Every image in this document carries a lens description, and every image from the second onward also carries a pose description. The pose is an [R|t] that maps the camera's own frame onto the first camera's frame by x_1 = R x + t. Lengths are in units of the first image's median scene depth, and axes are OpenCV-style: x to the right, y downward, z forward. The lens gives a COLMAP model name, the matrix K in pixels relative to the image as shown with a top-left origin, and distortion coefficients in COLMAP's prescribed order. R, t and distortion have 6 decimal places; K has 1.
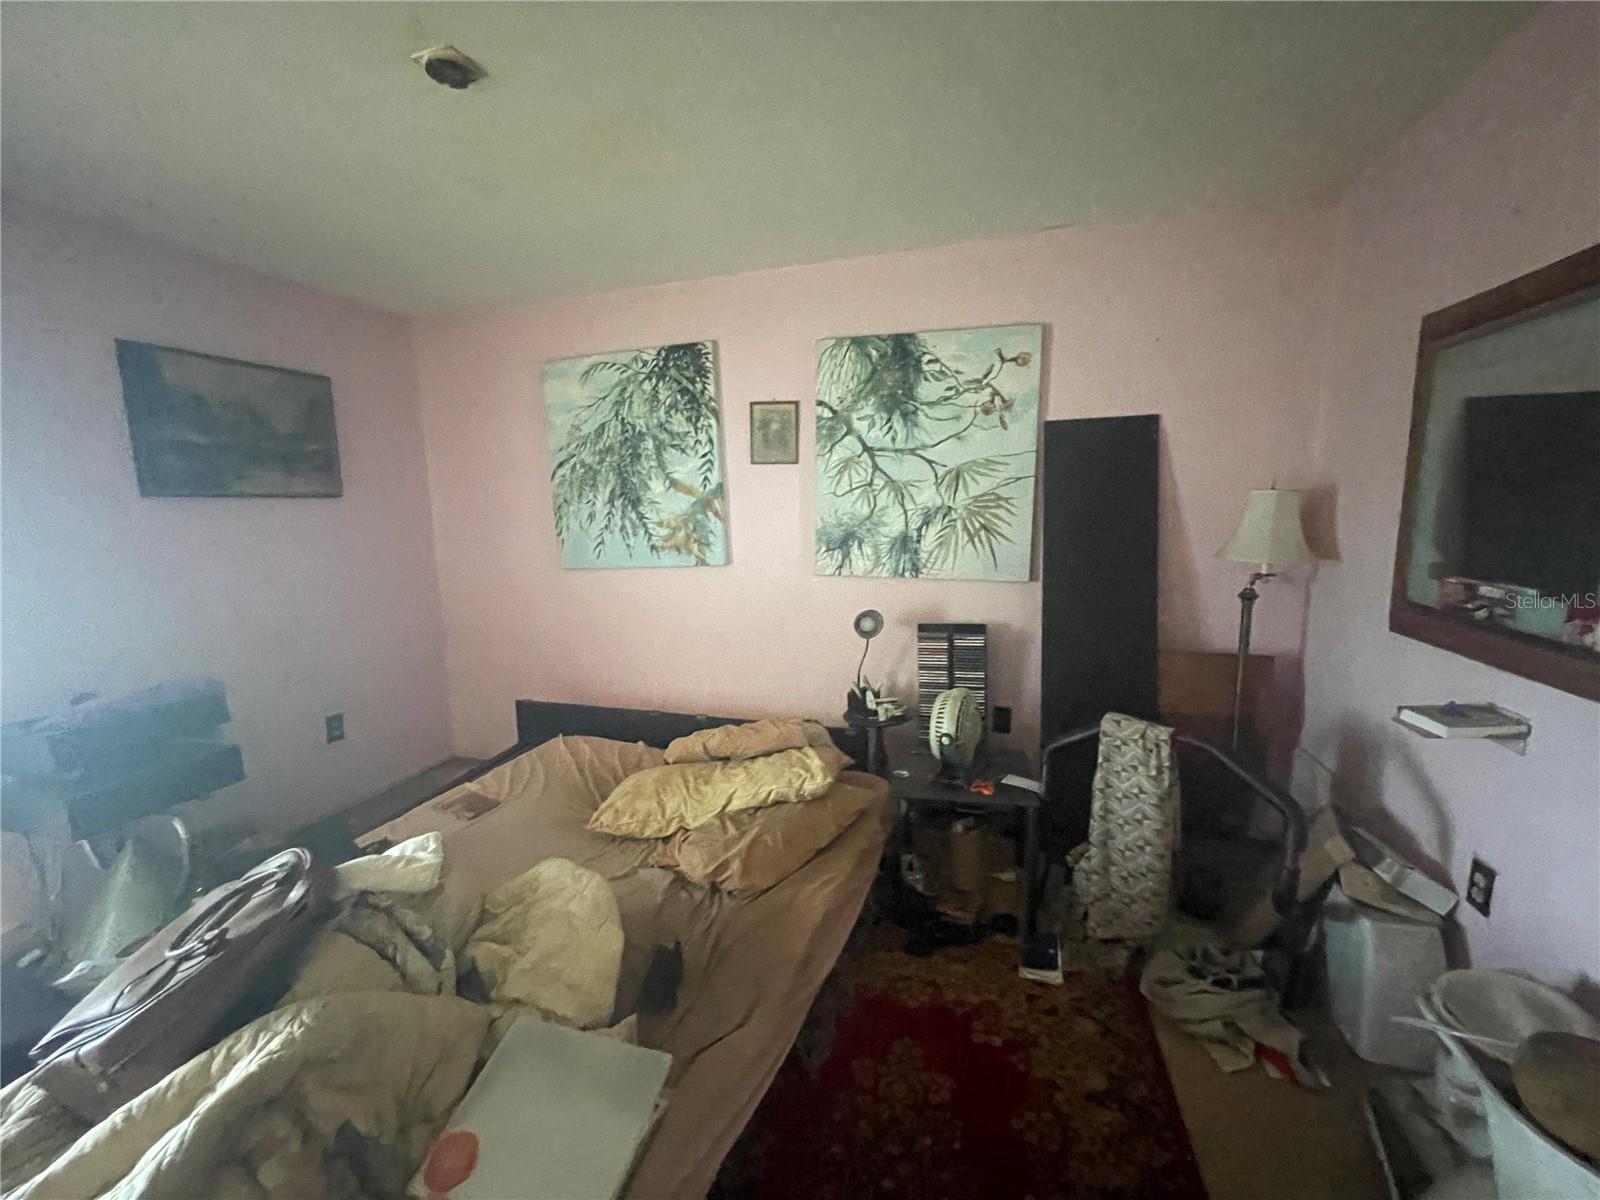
lens RADIAL K [[641.5, 0, 797.8], [0, 641.5, 600.4], [0, 0, 1]] dist [-0.010798, -0.000475]
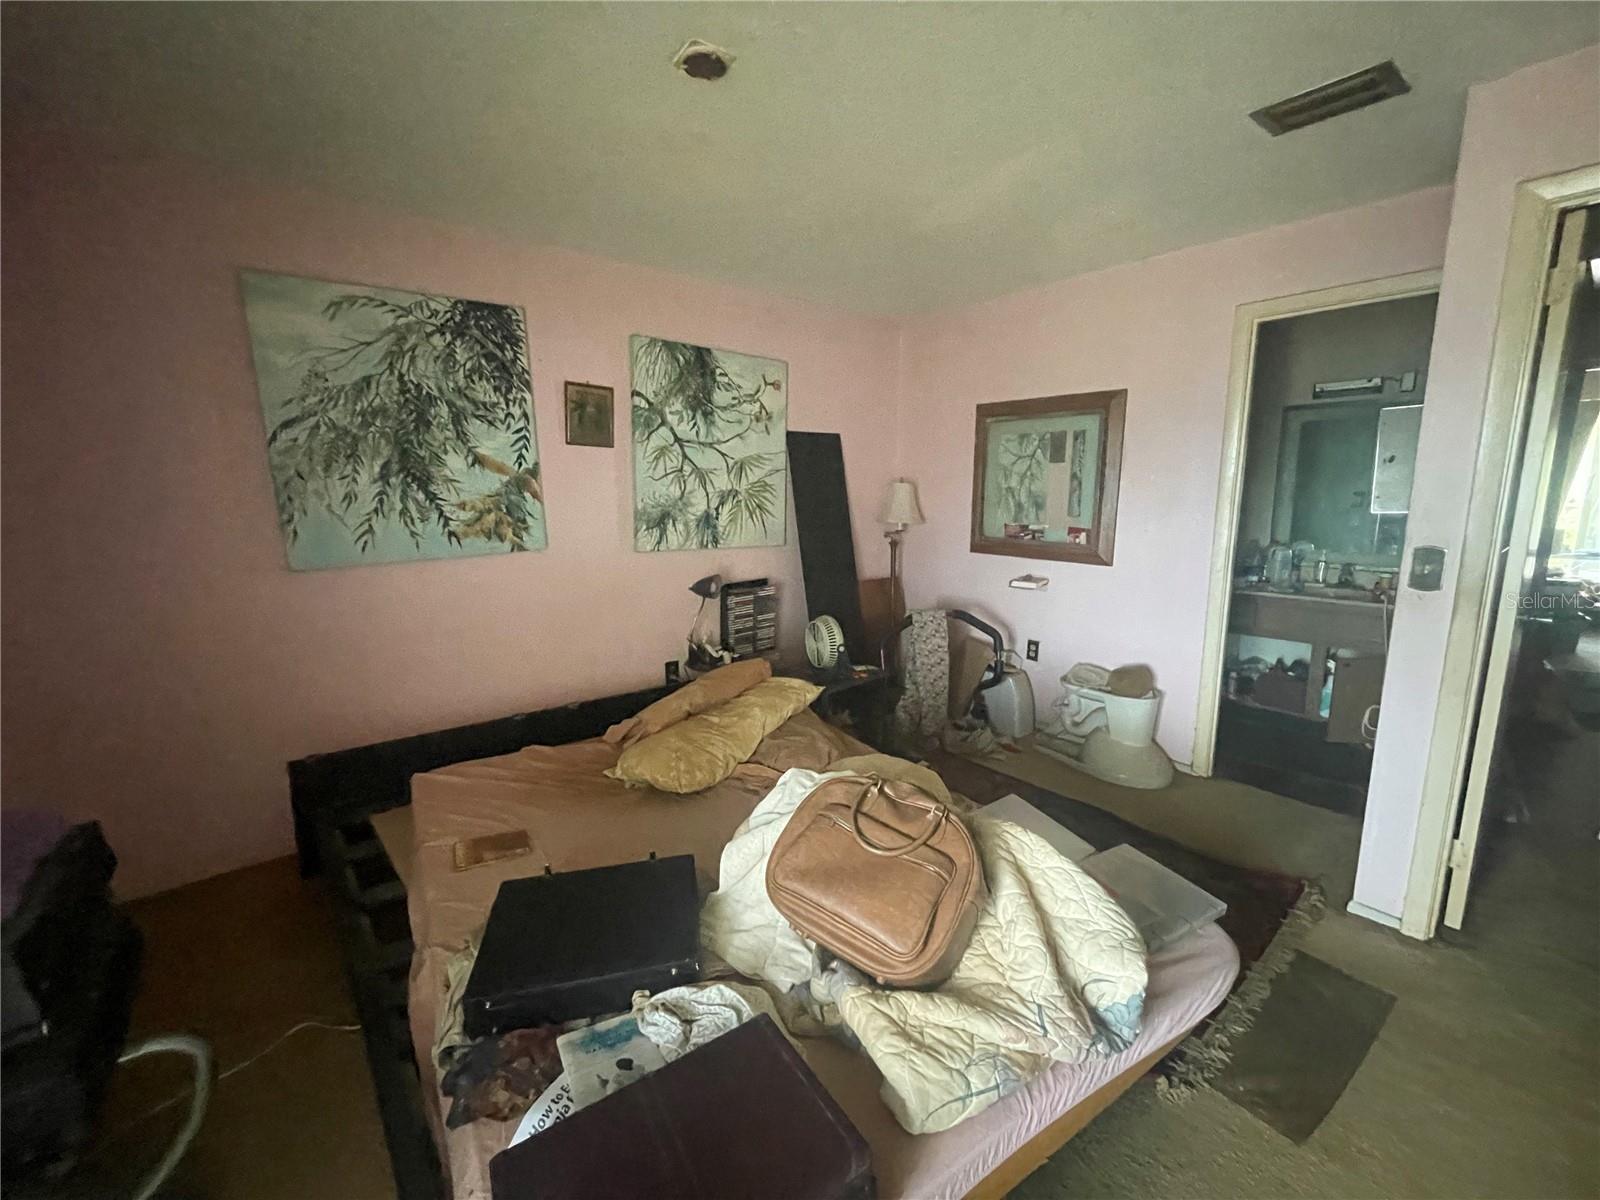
lens RADIAL K [[641.5, 0, 801.7], [0, 641.5, 596.4], [0, 0, 1]] dist [-0.010798, -0.000475]
pose [[0.566209, -0.119163, 0.815603, -0.694797], [0.111038, 0.991502, 0.067779, -0.007861], [-0.816749, 0.052186, 0.574629, 0.152280]]
